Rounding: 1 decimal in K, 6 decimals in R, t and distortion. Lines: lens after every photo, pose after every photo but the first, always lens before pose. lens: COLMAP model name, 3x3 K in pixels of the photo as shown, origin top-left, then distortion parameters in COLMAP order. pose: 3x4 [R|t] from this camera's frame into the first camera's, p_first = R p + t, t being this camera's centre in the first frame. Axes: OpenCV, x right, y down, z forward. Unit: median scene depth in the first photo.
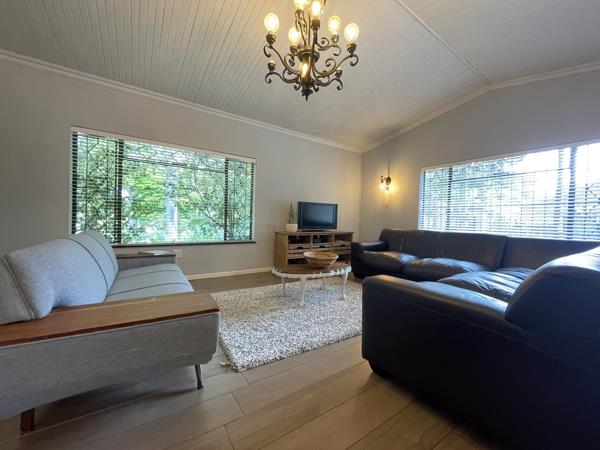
lens RADIAL K [[239.9, 0, 300.0], [0, 239.9, 225.0], [0, 0, 1]] dist [-0.001054, -0.000111]
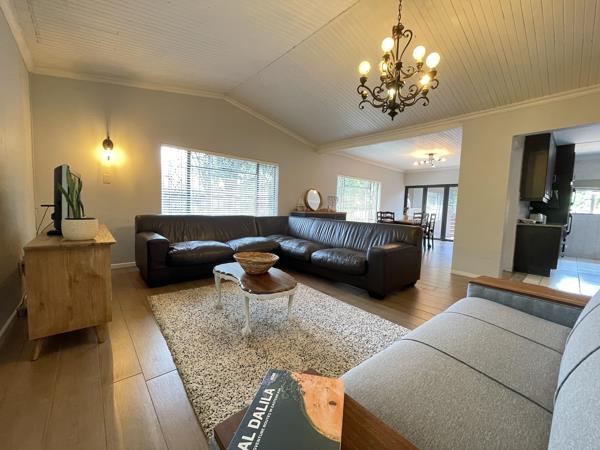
lens RADIAL K [[239.8, 0, 314.9], [0, 239.8, 222.4], [0, 0, 1]] dist [-0.075563, -0.000138]
pose [[-0.166269, -0.073047, 0.983371, -0.482706], [-0.010828, 0.997328, 0.072253, -0.018477], [-0.986021, 0.001366, -0.166615, 0.684834]]
